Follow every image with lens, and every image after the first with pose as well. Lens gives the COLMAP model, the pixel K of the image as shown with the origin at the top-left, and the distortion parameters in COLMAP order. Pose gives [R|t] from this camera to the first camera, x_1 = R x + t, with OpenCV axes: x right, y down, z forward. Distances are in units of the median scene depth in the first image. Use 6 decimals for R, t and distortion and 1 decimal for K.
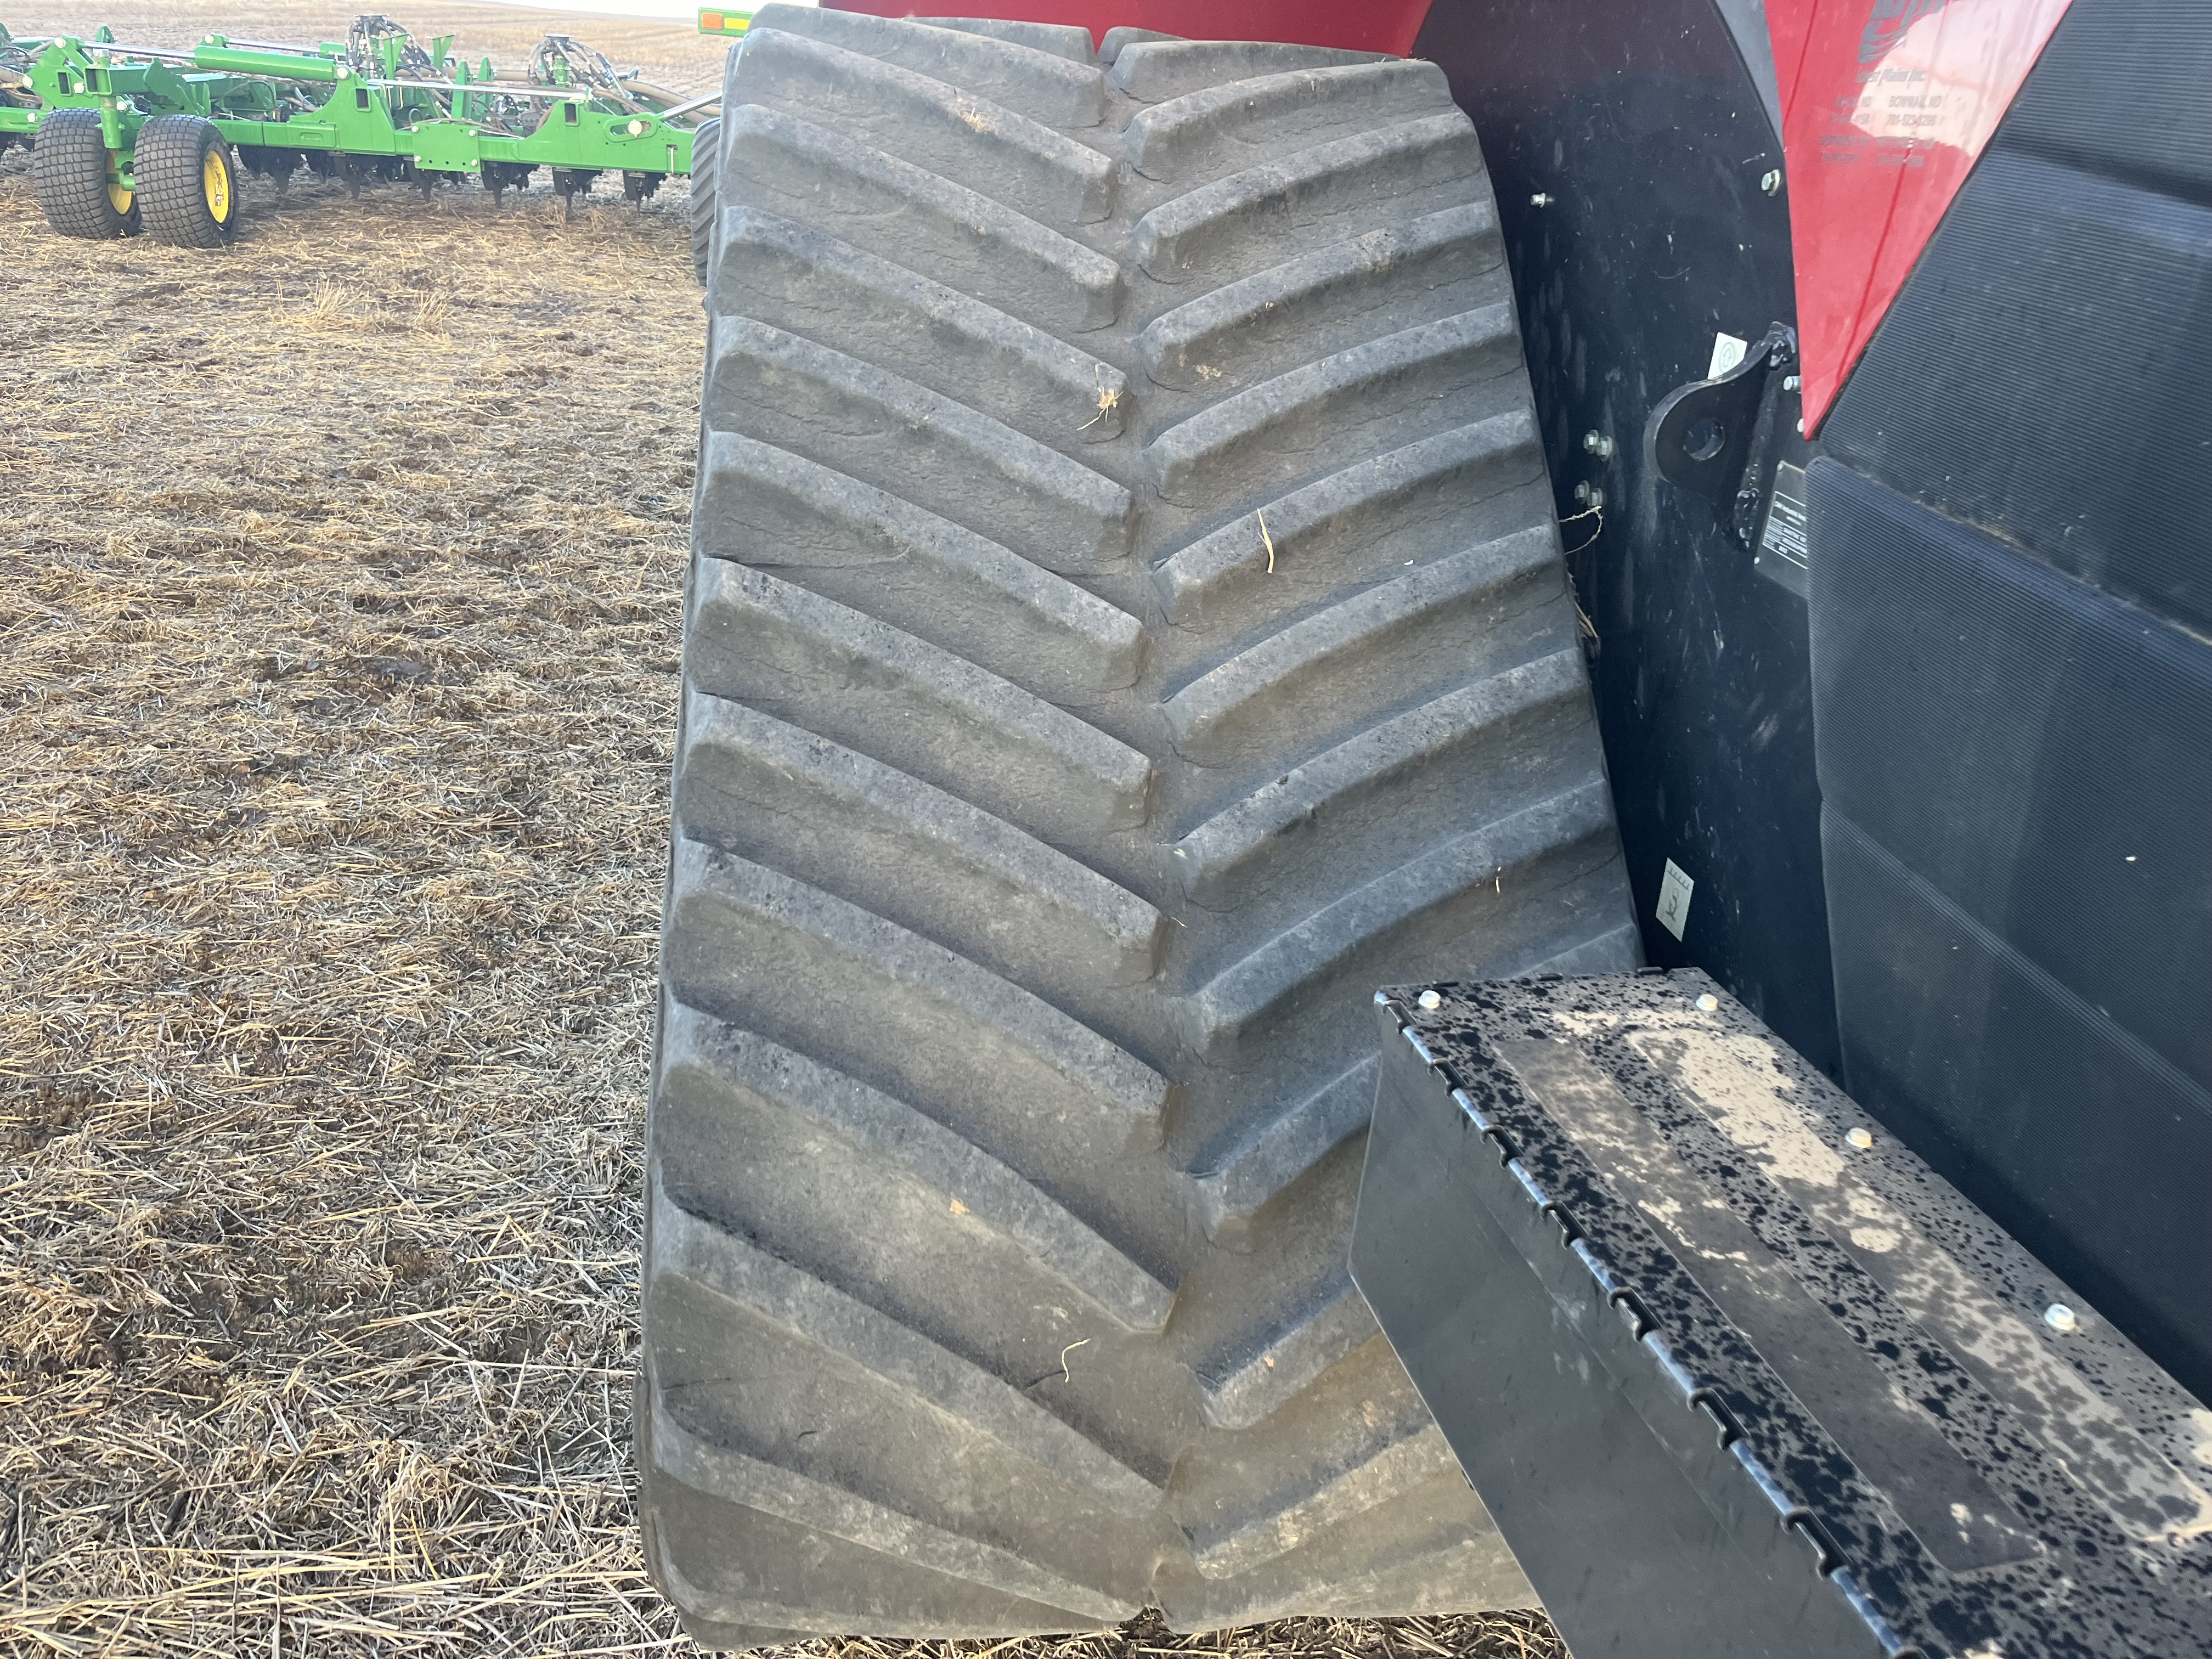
lens RADIAL K [[1681.3, 0, 1093.7], [0, 1681.3, 836.8], [0, 0, 1]] dist [0.086969, -0.131332]
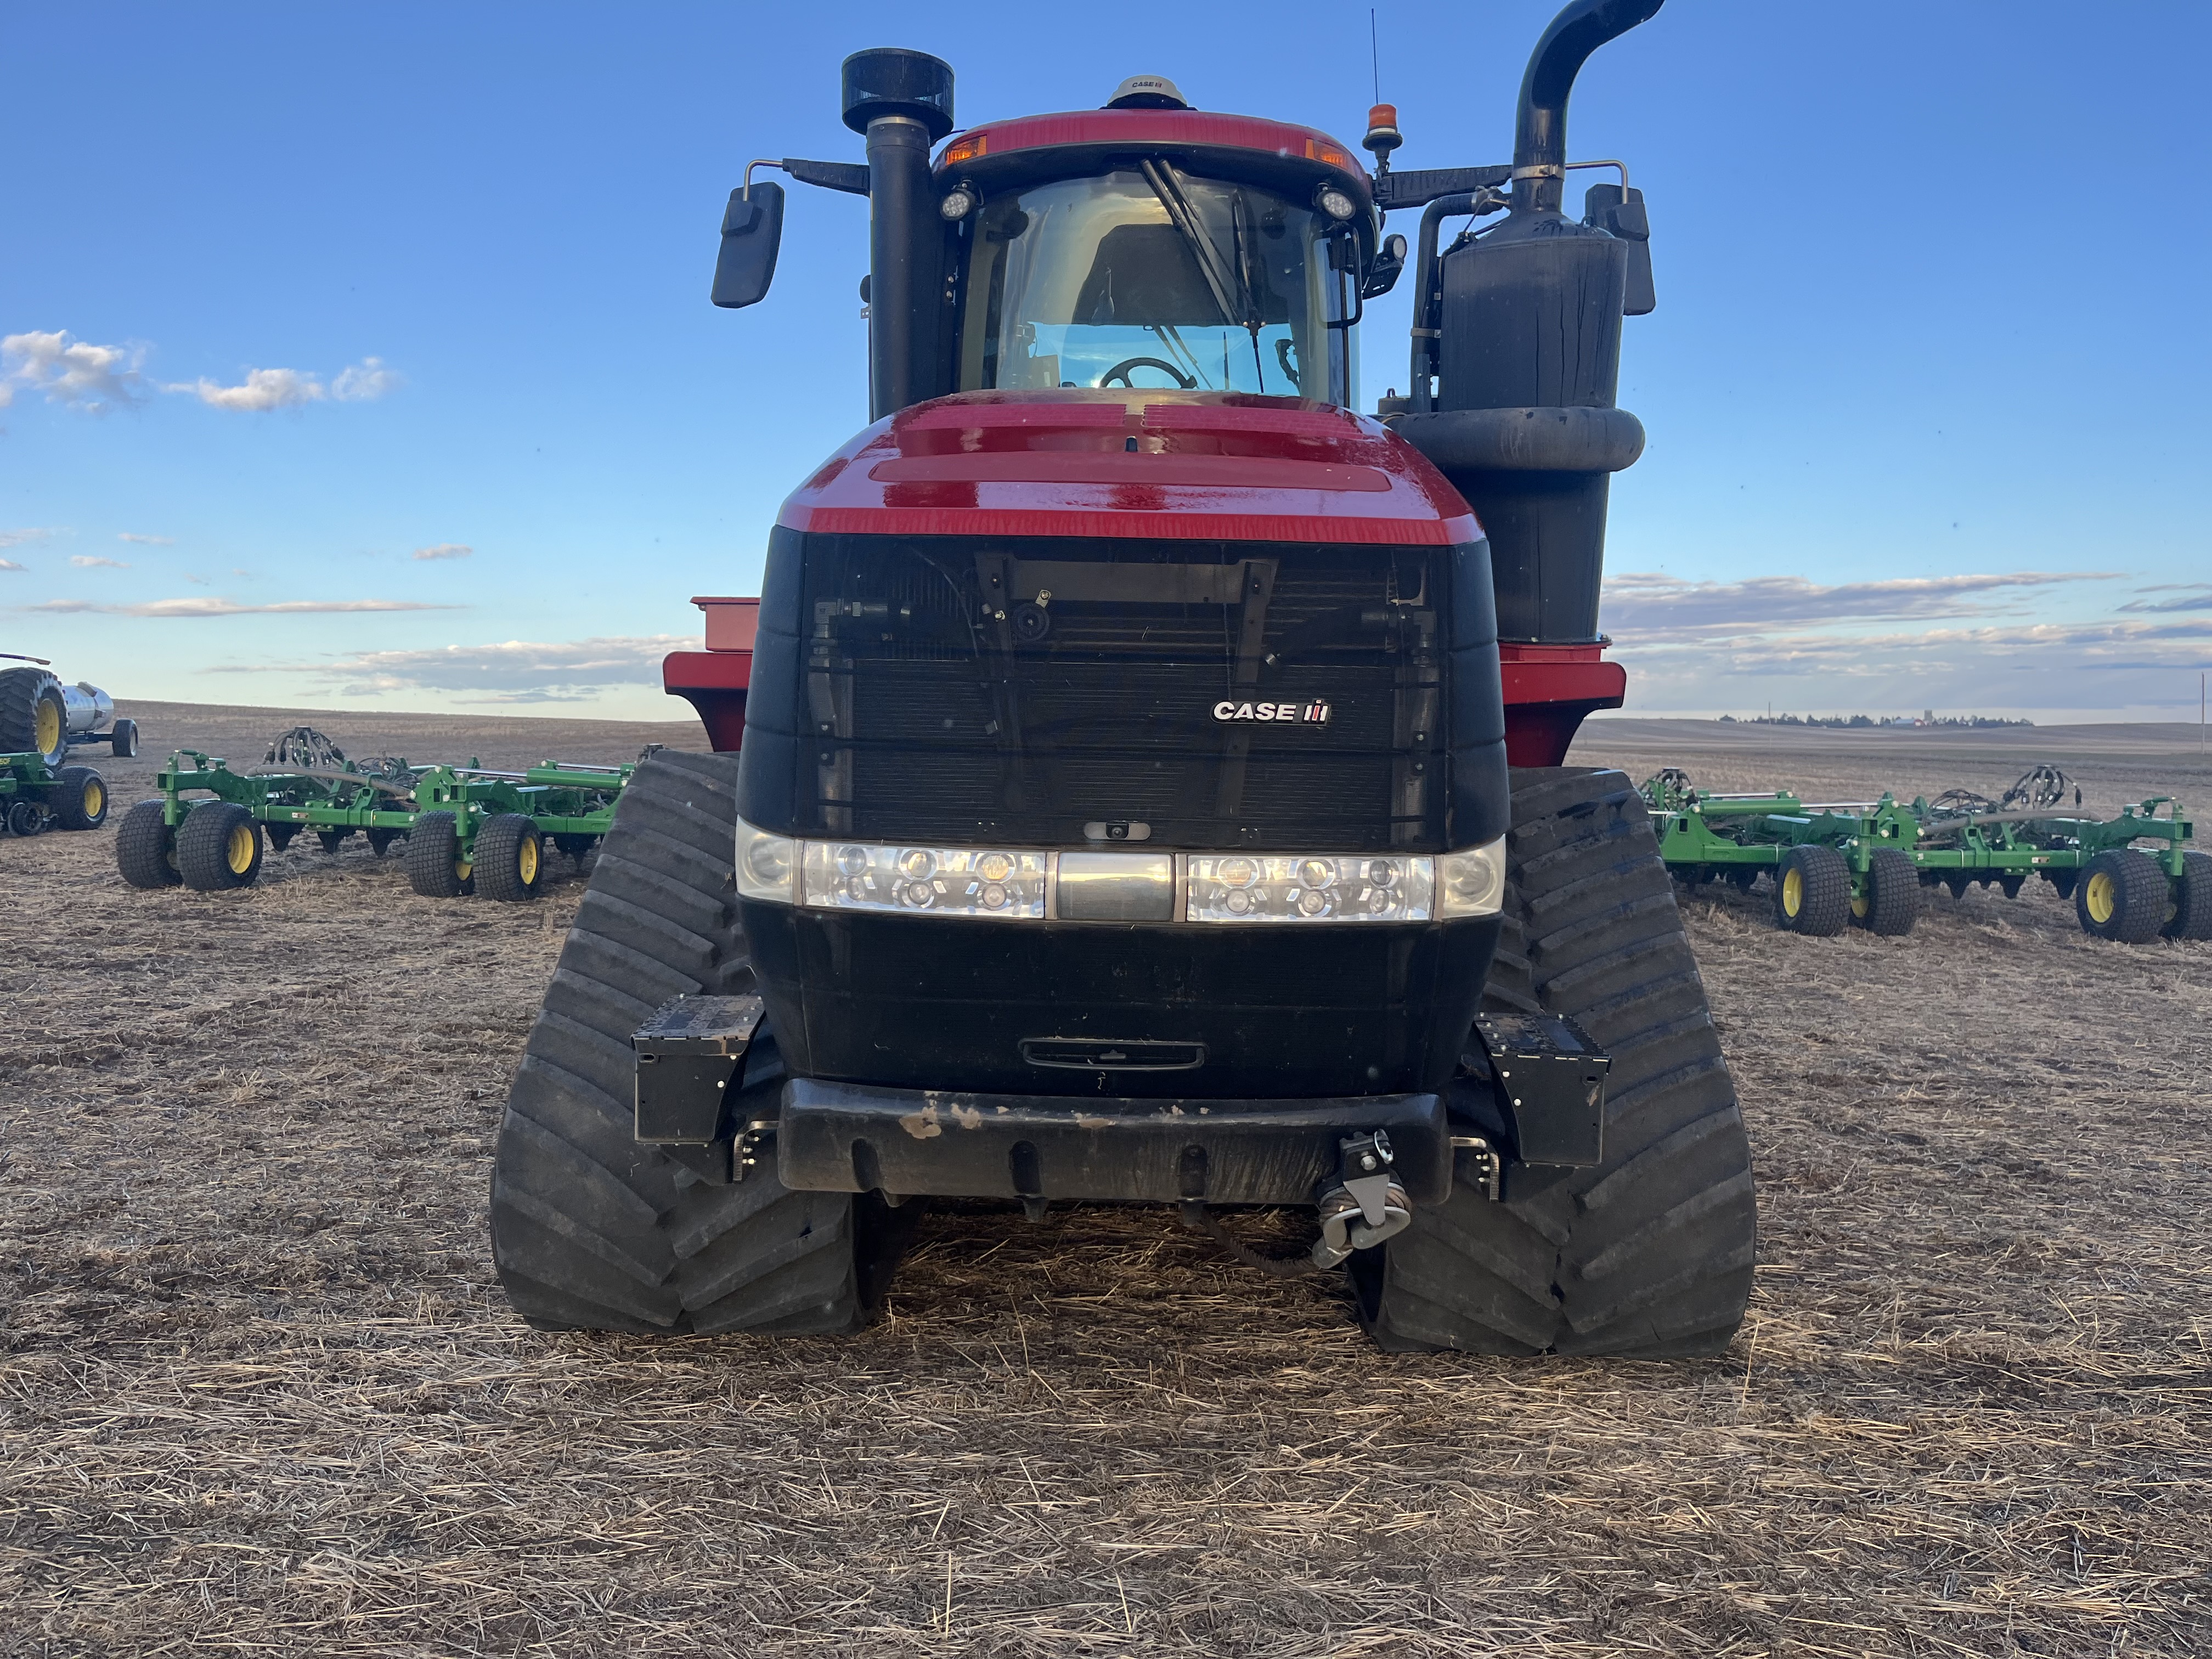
lens RADIAL K [[1725.1, 0, 1126.4], [0, 1725.1, 845.5], [0, 0, 1]] dist [-0.029289, 0.127660]
pose [[0.989906, -0.034843, -0.137377, 0.338332], [-0.017595, 0.931599, -0.363061, 0.228735], [0.140631, 0.361813, 0.921582, -0.493482]]
